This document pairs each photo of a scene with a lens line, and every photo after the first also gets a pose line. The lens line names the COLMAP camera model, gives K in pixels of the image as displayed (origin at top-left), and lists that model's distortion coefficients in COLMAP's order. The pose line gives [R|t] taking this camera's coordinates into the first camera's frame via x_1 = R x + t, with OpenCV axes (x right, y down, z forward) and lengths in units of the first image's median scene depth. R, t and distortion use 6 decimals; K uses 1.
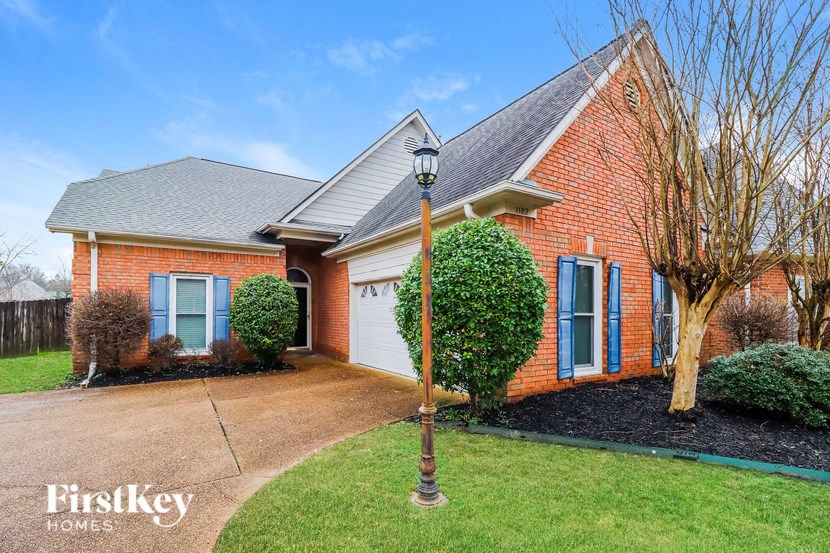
lens RADIAL K [[381.5, 0, 414.8], [0, 381.5, 273.6], [0, 0, 1]] dist [0.004737, -0.000640]
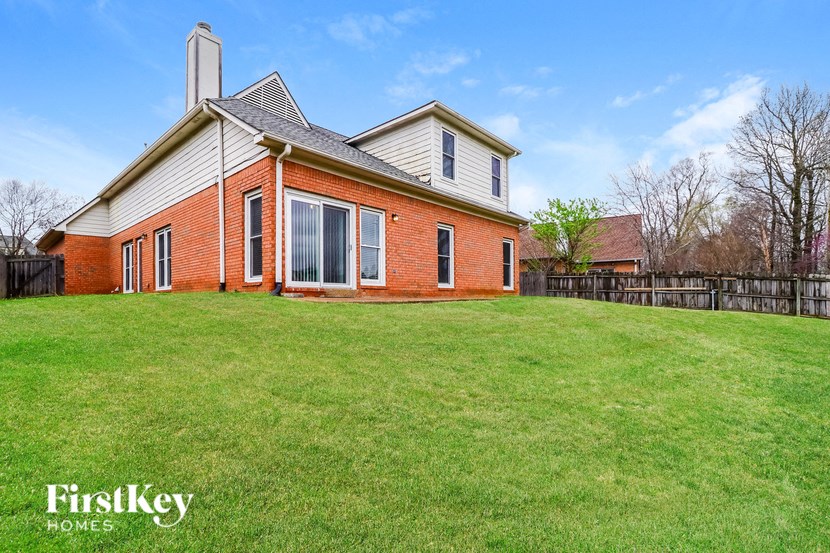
lens RADIAL K [[381.5, 0, 415.7], [0, 381.5, 280.9], [0, 0, 1]] dist [0.004737, -0.000640]
pose [[1.000000, -0.000485, 0.000696, 0.001952], [0.000482, 0.999990, 0.004479, 0.128167], [-0.000698, -0.004479, 0.999990, 0.003392]]
